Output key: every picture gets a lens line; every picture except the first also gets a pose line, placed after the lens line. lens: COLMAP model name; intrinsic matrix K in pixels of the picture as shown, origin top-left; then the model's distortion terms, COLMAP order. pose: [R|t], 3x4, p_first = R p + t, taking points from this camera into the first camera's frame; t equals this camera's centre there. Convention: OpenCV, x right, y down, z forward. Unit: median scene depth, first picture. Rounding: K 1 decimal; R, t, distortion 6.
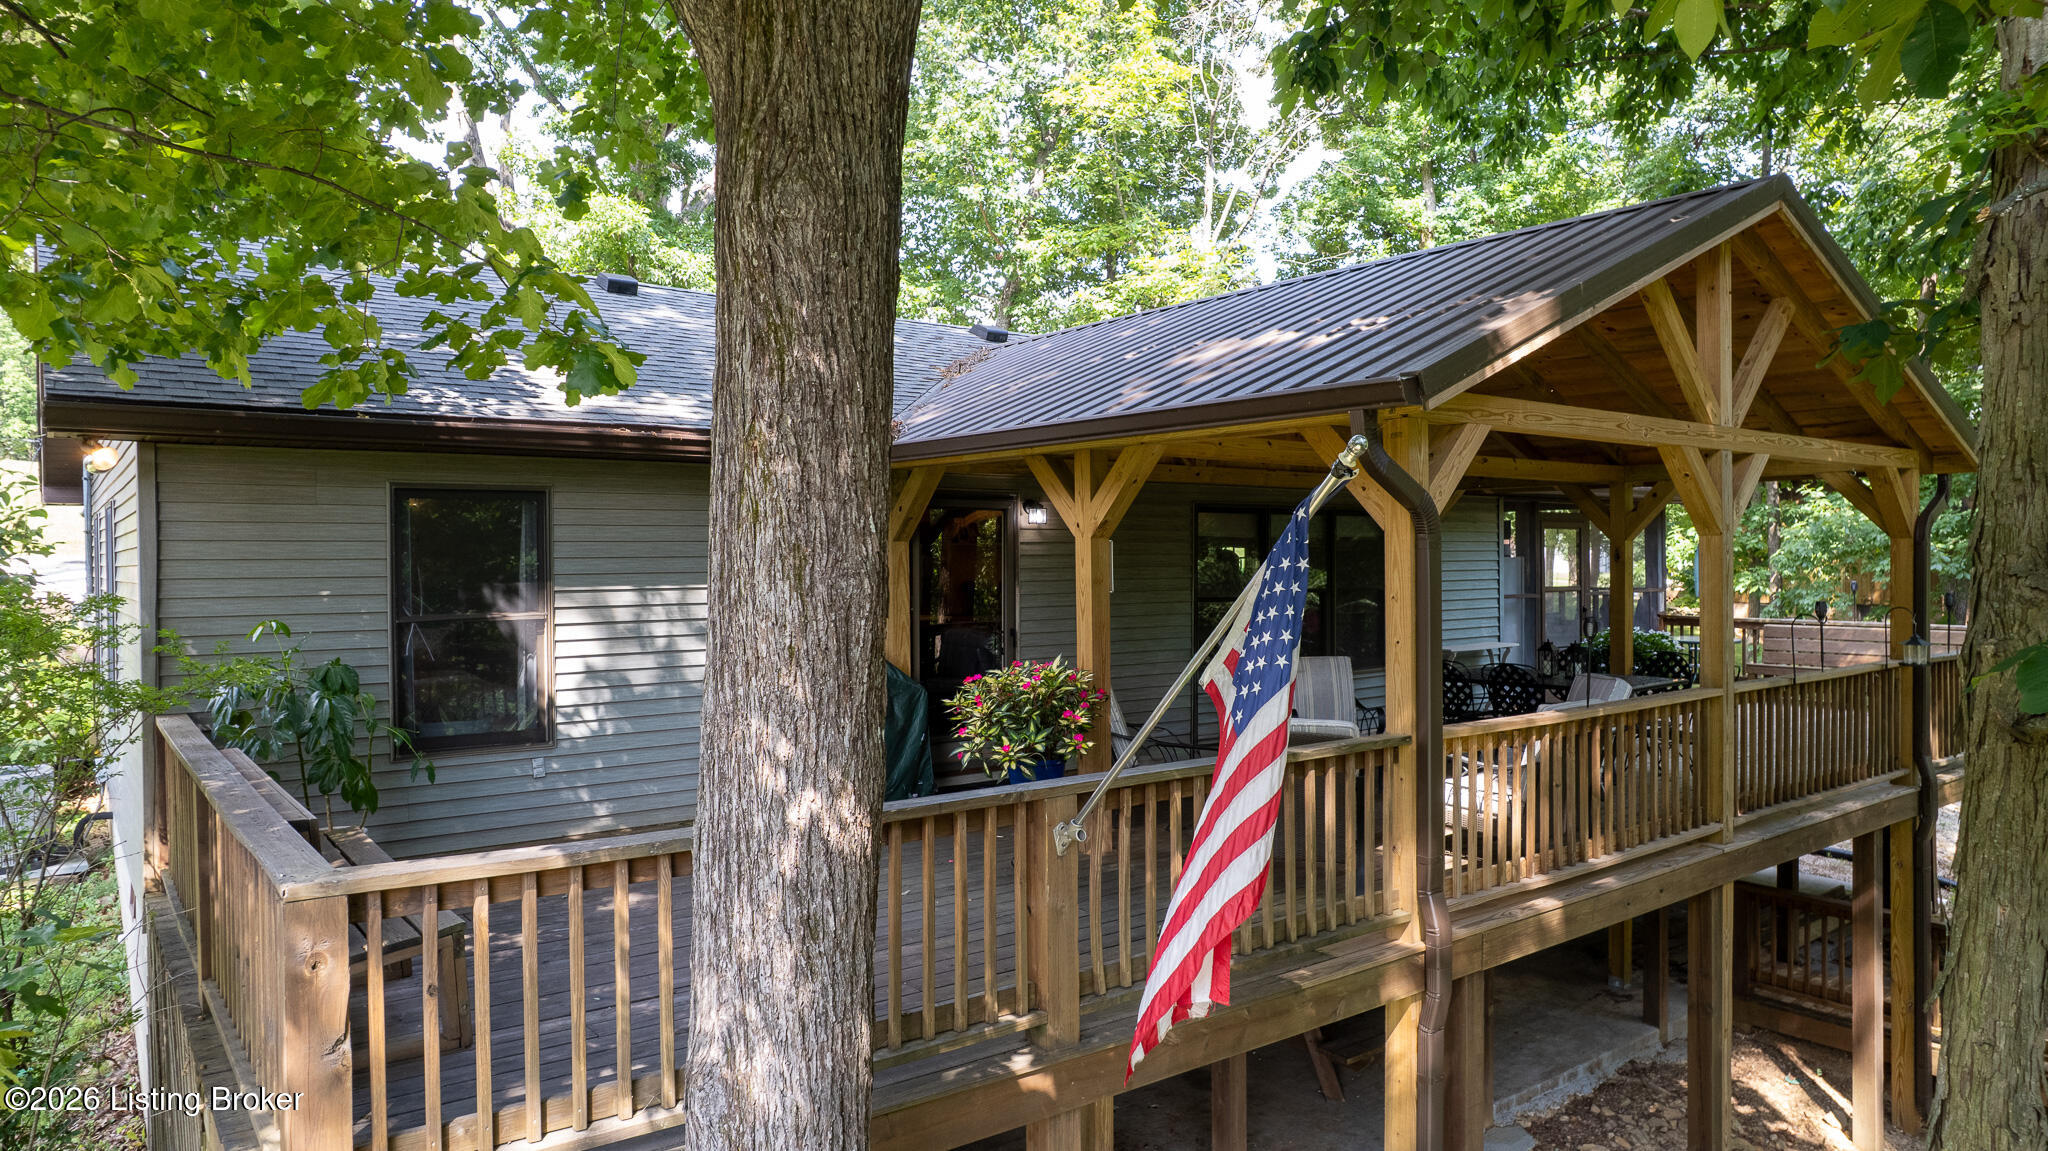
lens RADIAL K [[1285.9, 0, 1024.0], [0, 1285.9, 575.5], [0, 0, 1]] dist [-0.091321, 0.070181]
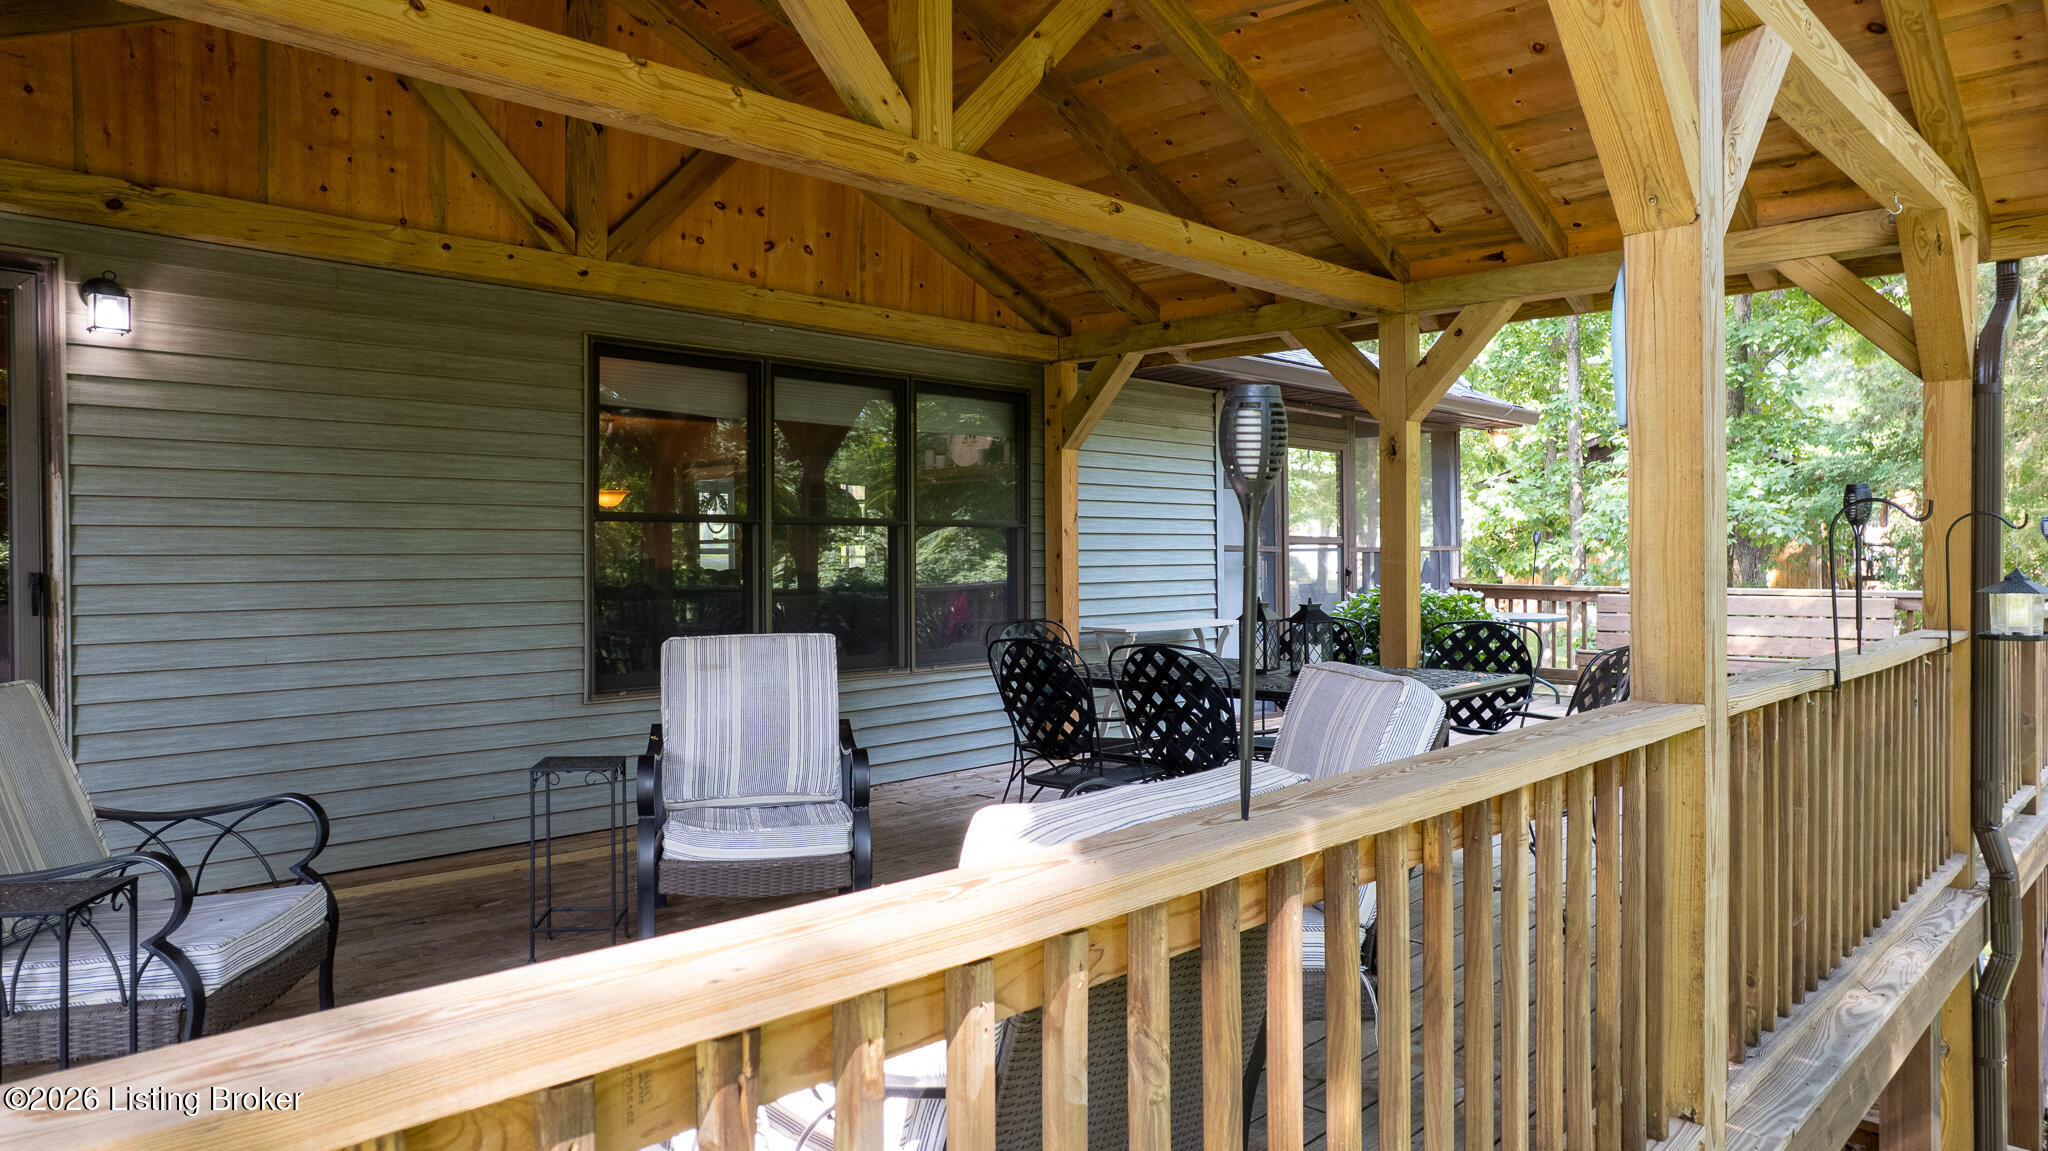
lens RADIAL K [[1285.9, 0, 1024.0], [0, 1285.9, 575.5], [0, 0, 1]] dist [-0.091321, 0.070181]
pose [[0.988275, -0.000311, 0.152683, 0.240452], [0.000210, 1.000000, 0.000679, 0.040273], [-0.152683, -0.000639, 0.988275, 0.507205]]
